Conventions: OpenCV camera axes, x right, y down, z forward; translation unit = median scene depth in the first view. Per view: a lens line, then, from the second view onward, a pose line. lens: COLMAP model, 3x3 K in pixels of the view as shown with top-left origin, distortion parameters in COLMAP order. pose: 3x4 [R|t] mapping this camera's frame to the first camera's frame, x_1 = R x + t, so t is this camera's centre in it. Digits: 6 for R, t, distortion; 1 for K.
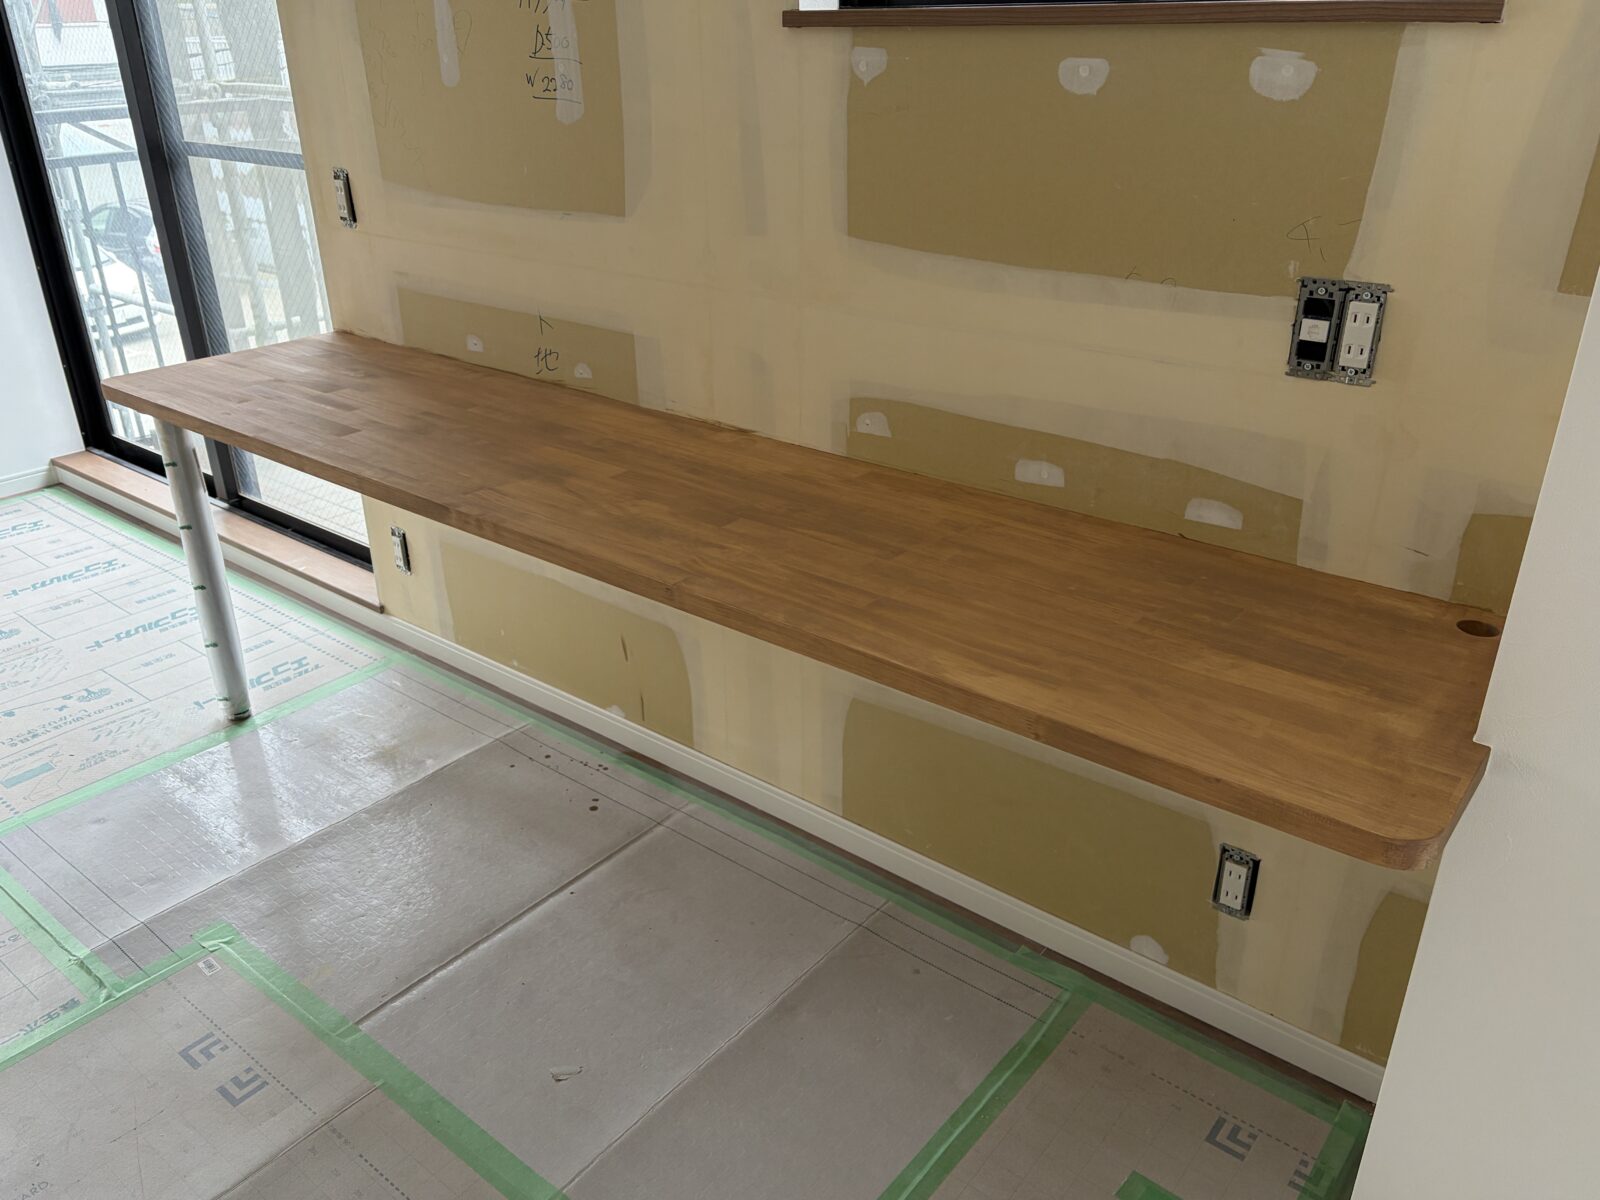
lens RADIAL K [[1236.2, 0, 795.4], [0, 1236.2, 600.5], [0, 0, 1]] dist [0.031348, -0.021883]
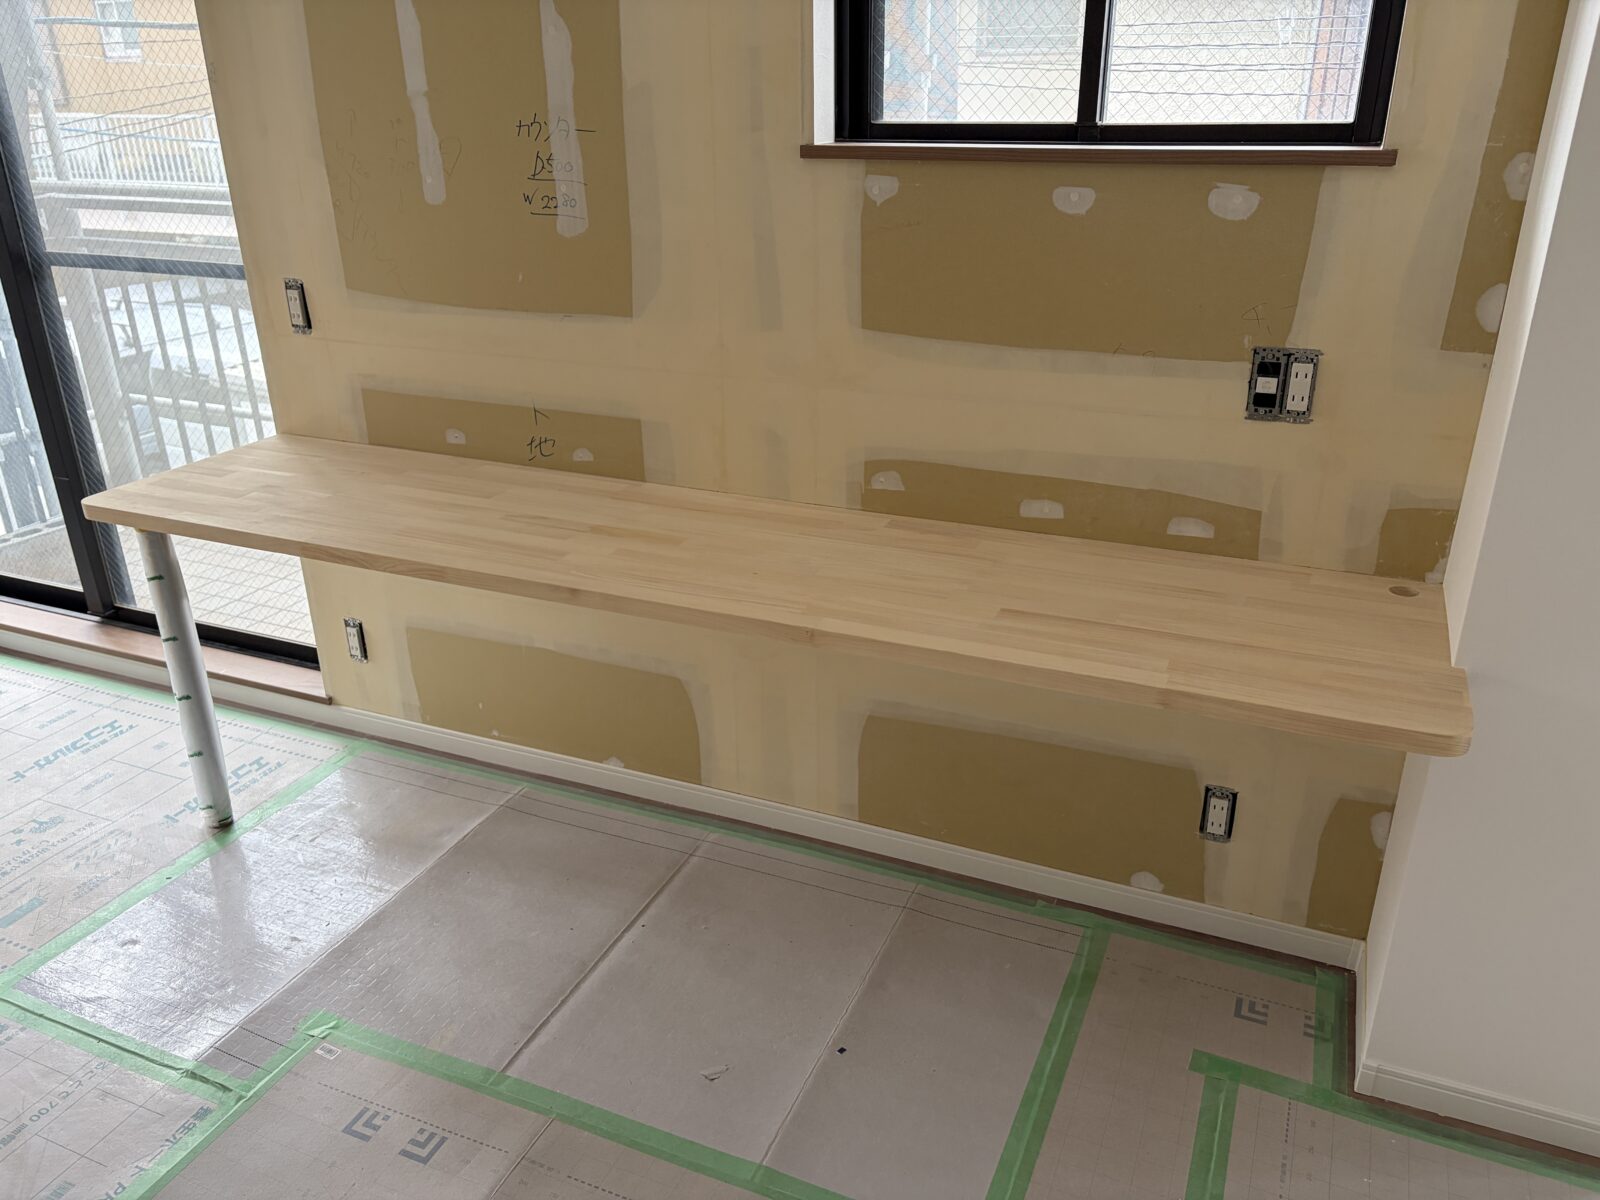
lens RADIAL K [[1236.2, 0, 784.1], [0, 1236.2, 605.3], [0, 0, 1]] dist [0.031348, -0.021883]
pose [[0.961320, -0.107084, 0.253764, -0.330292], [0.115815, 0.993076, -0.019676, -0.011155], [-0.249900, 0.048304, 0.967066, -0.115441]]
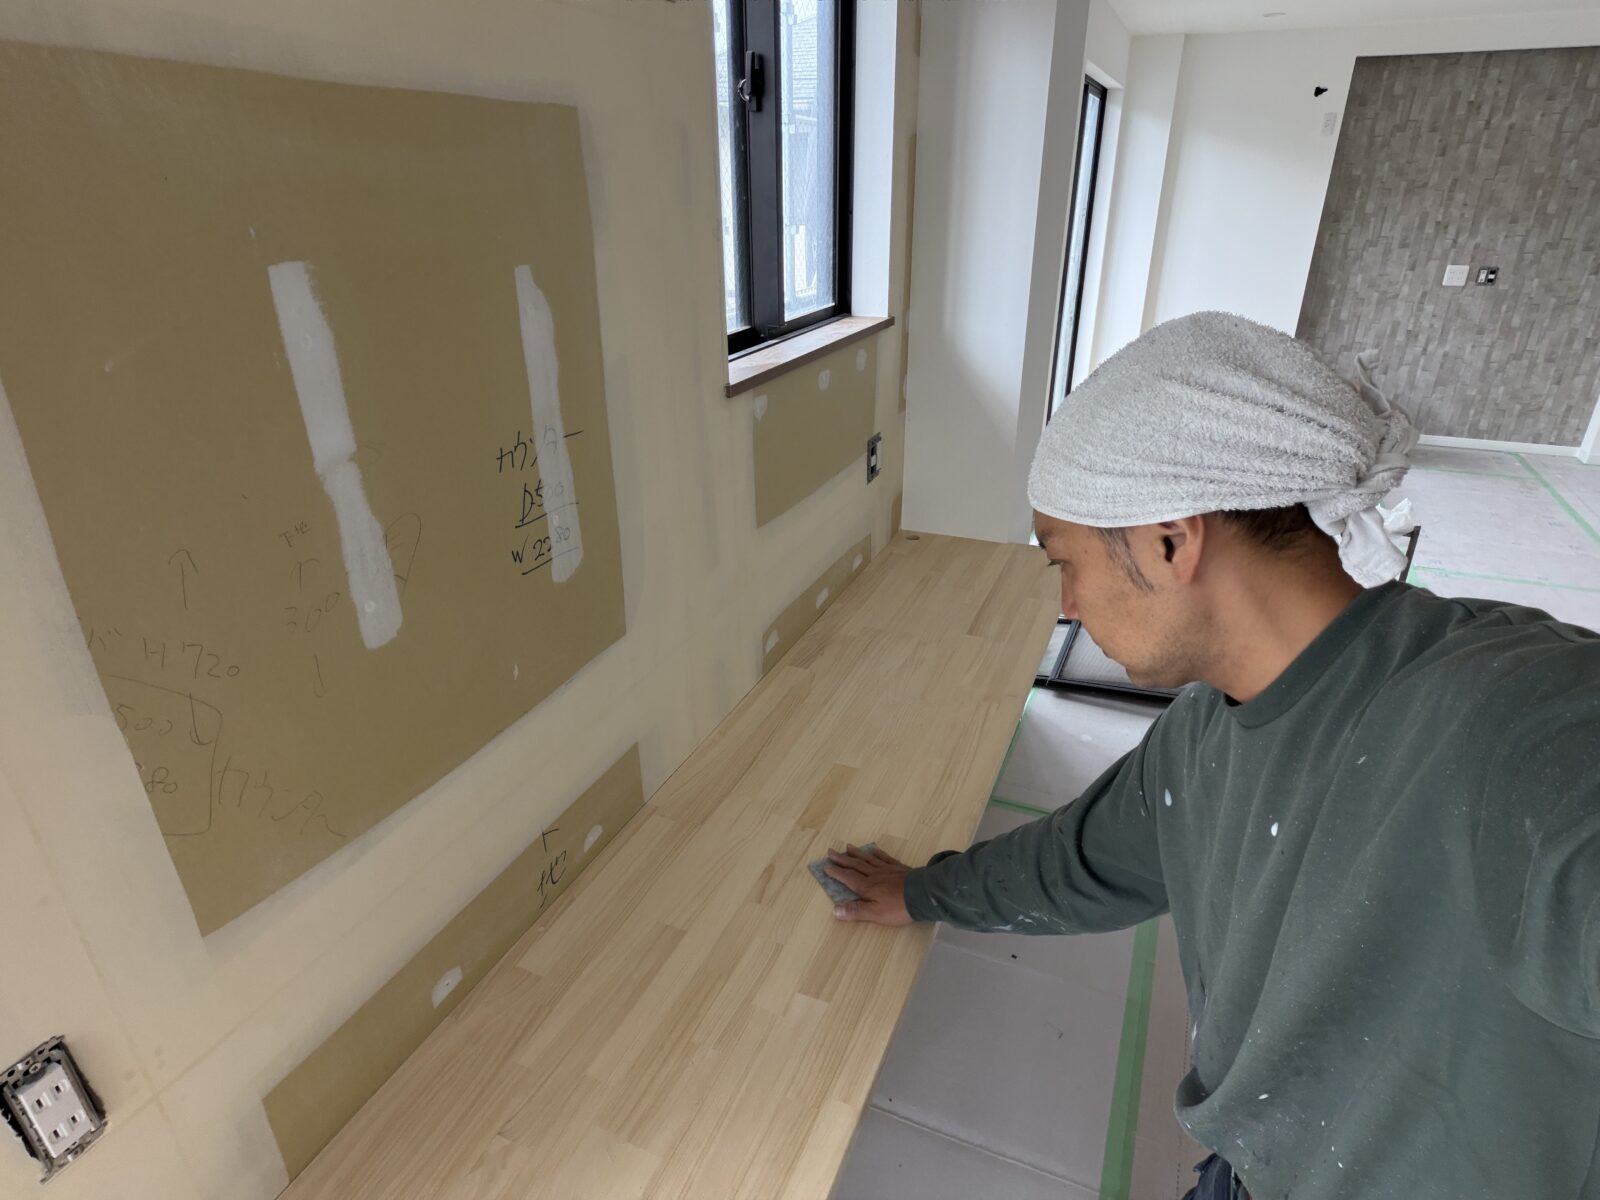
lens RADIAL K [[921.3, 0, 808.0], [0, 921.3, 602.2], [0, 0, 1]] dist [0.001983, 0.003378]
pose [[-0.289503, -0.390361, 0.873960, -0.785471], [0.415019, 0.771578, 0.482108, -0.620093], [-0.862524, 0.502281, -0.061367, 0.950118]]
